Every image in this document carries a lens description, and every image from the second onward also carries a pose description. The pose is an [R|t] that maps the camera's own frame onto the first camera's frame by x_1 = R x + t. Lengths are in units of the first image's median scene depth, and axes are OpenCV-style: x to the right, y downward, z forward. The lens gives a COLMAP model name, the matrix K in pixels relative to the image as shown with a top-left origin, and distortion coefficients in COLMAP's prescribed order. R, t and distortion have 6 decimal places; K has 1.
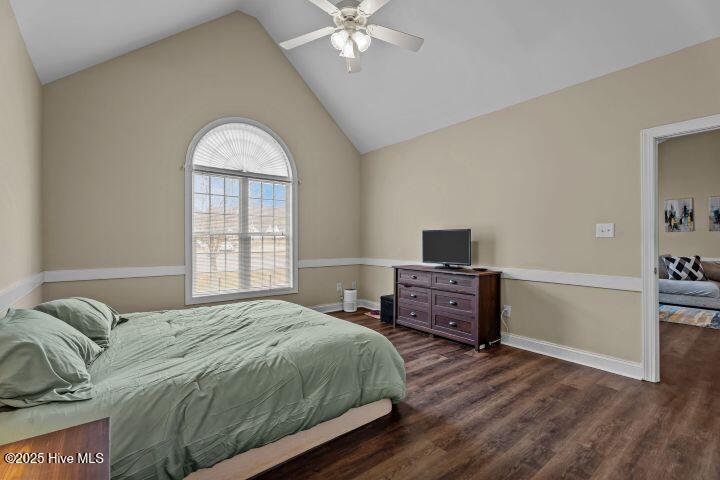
lens RADIAL K [[322.0, 0, 356.4], [0, 322.0, 241.2], [0, 0, 1]] dist [0.003161, 0.000611]
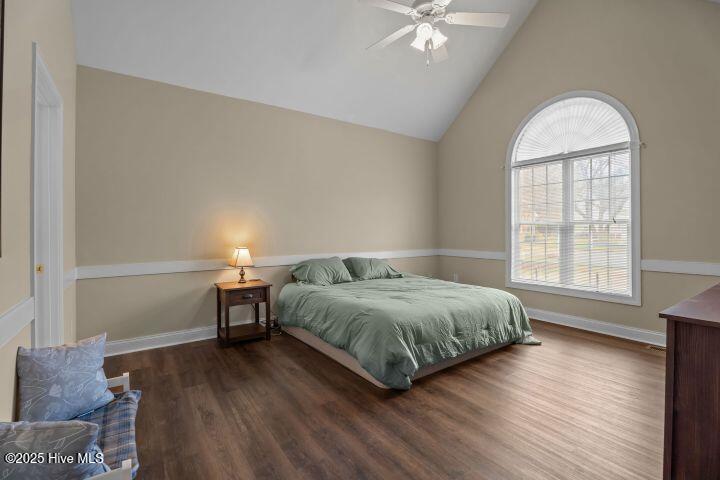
lens RADIAL K [[322.0, 0, 358.2], [0, 322.0, 234.7], [0, 0, 1]] dist [0.003161, 0.000611]
pose [[-0.046593, 0.012294, -0.998838, 0.600808], [0.001021, 0.999924, 0.012260, -0.001519], [0.998913, -0.000449, -0.046602, 0.487988]]
